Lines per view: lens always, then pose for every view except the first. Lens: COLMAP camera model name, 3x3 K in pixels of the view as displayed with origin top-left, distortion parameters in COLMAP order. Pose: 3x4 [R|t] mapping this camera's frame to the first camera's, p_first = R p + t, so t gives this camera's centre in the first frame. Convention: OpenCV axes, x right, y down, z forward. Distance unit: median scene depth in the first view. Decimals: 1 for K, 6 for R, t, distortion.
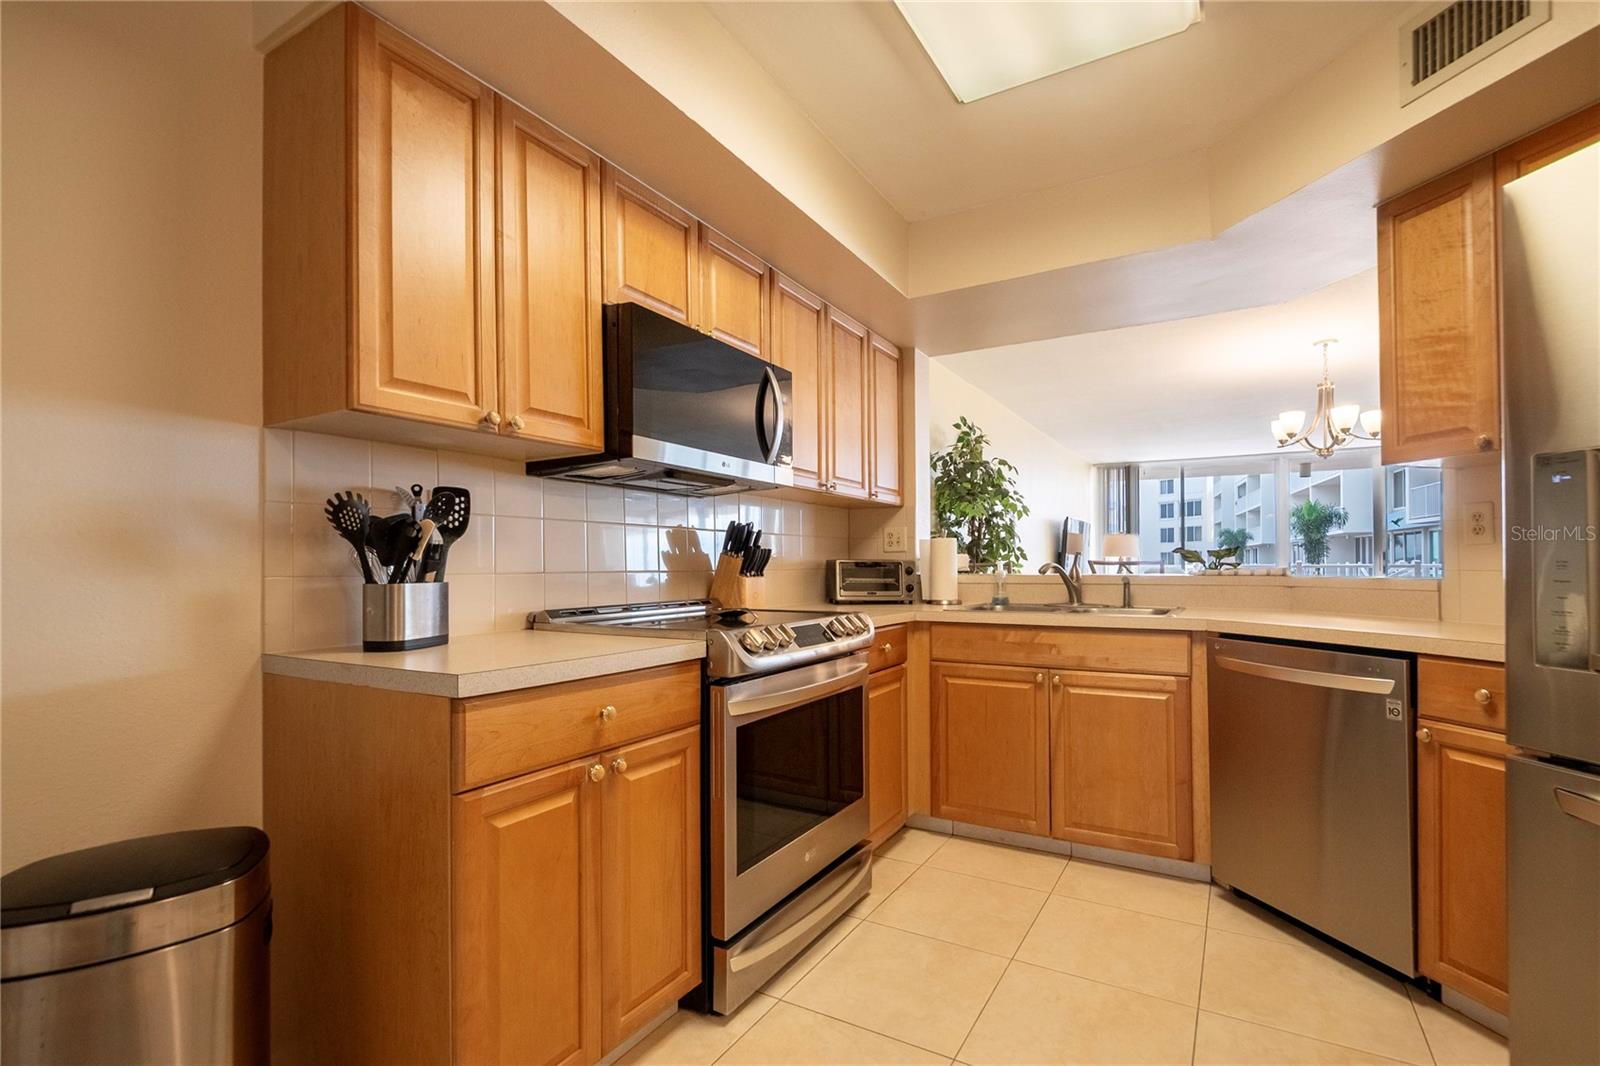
lens RADIAL K [[721.2, 0, 831.7], [0, 721.2, 556.6], [0, 0, 1]] dist [0.001530, -0.000420]
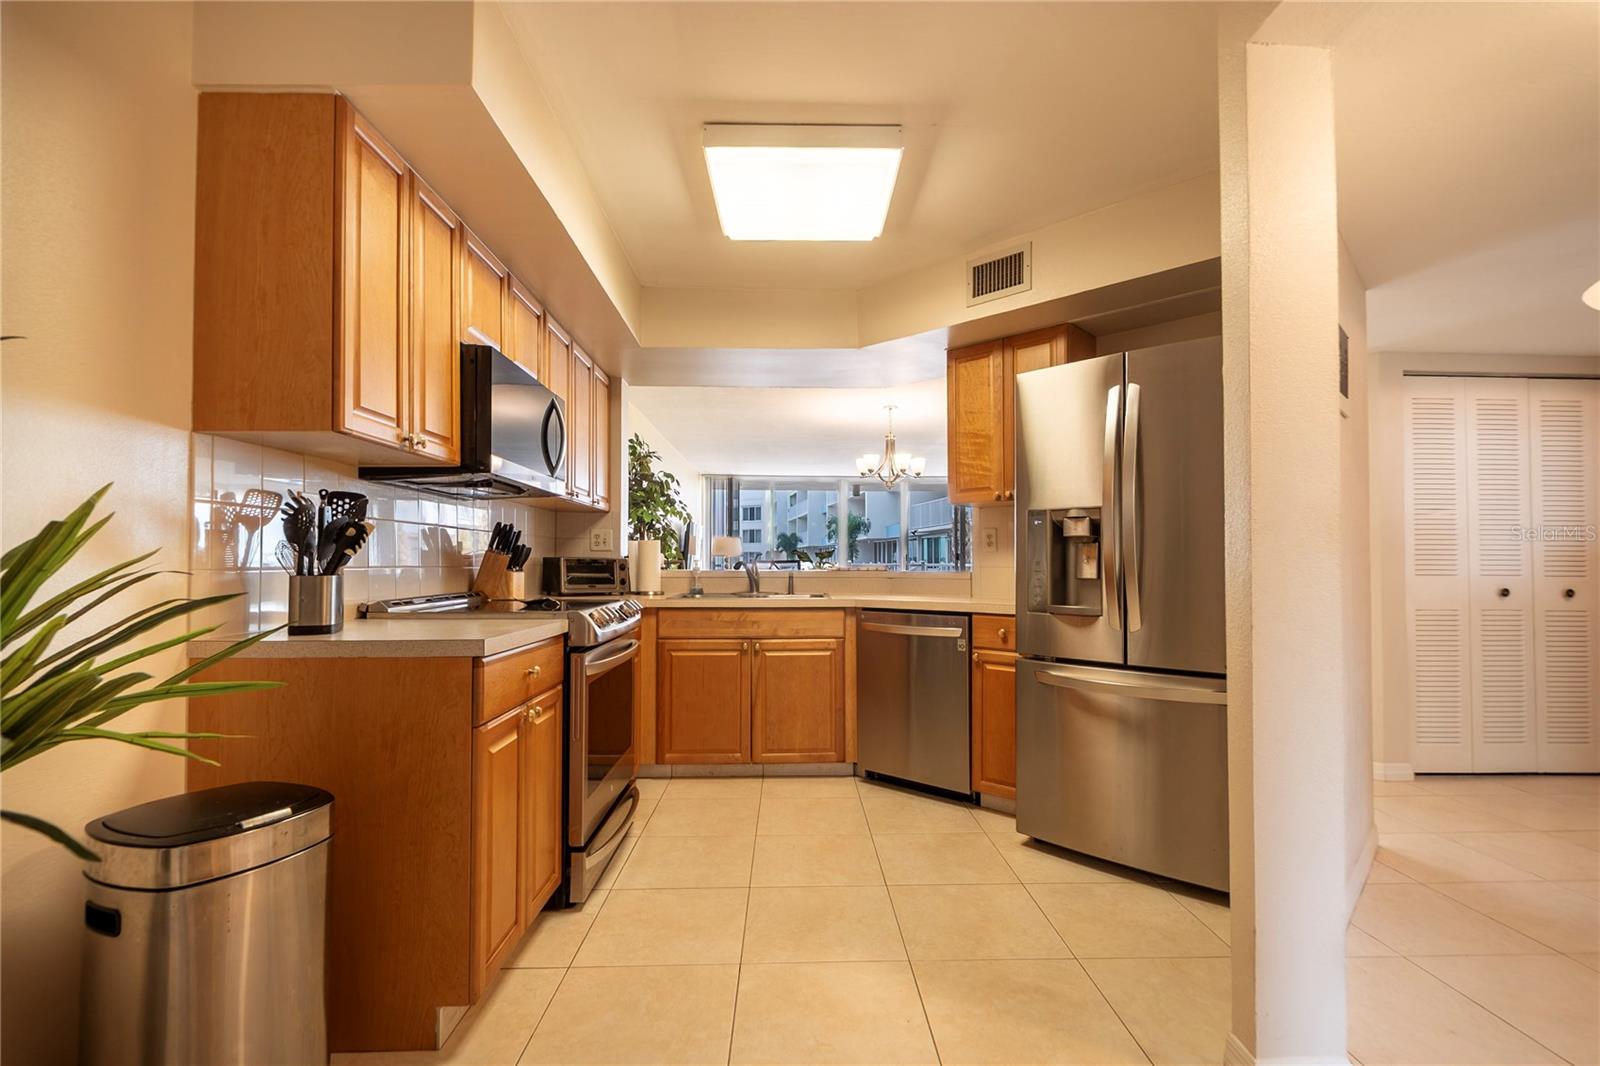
lens RADIAL K [[727.7, 0, 795.6], [0, 727.7, 543.7], [0, 0, 1]] dist [0.000246, -0.000111]
pose [[0.864412, 0.018028, 0.502461, -0.325104], [-0.010438, 0.999785, -0.017916, -0.000563], [-0.502676, 0.010243, 0.864414, -0.234636]]
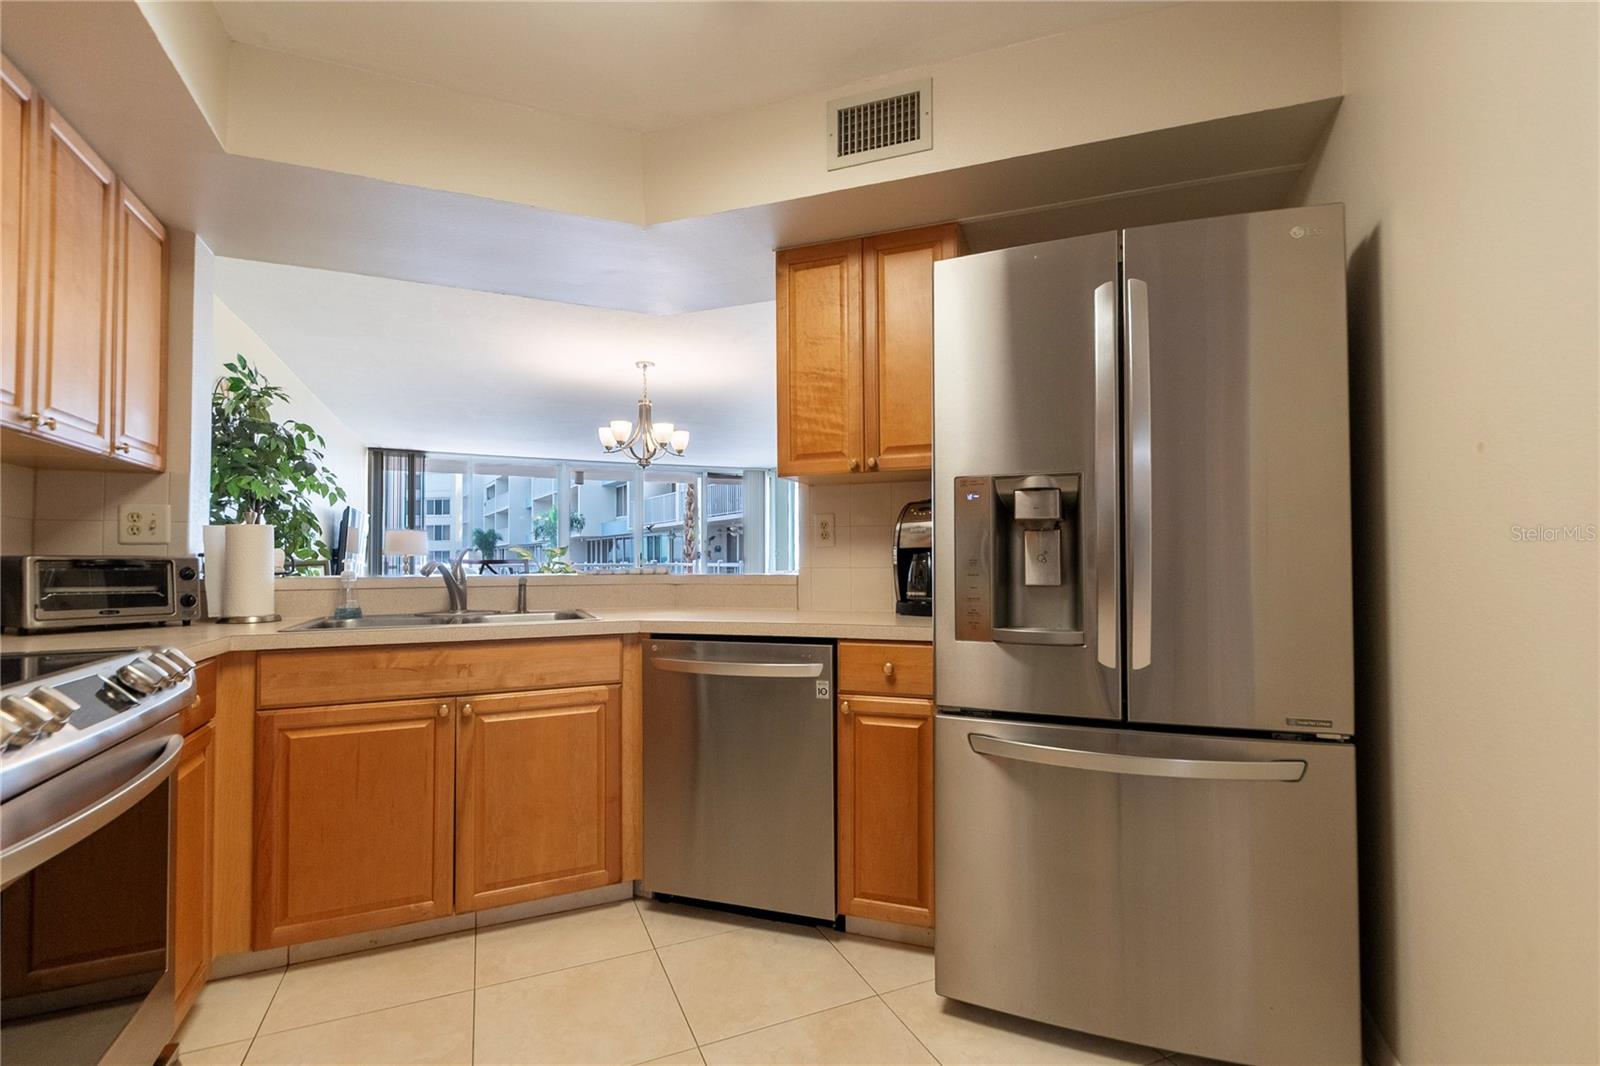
lens RADIAL K [[732.0, 0, 811.8], [0, 732.0, 542.6], [0, 0, 1]] dist [0.015691, -0.015091]
pose [[0.591573, 0.022074, 0.805949, -0.117624], [-0.007315, 0.999731, -0.022012, 0.003311], [-0.806218, 0.007126, 0.591575, 0.219902]]
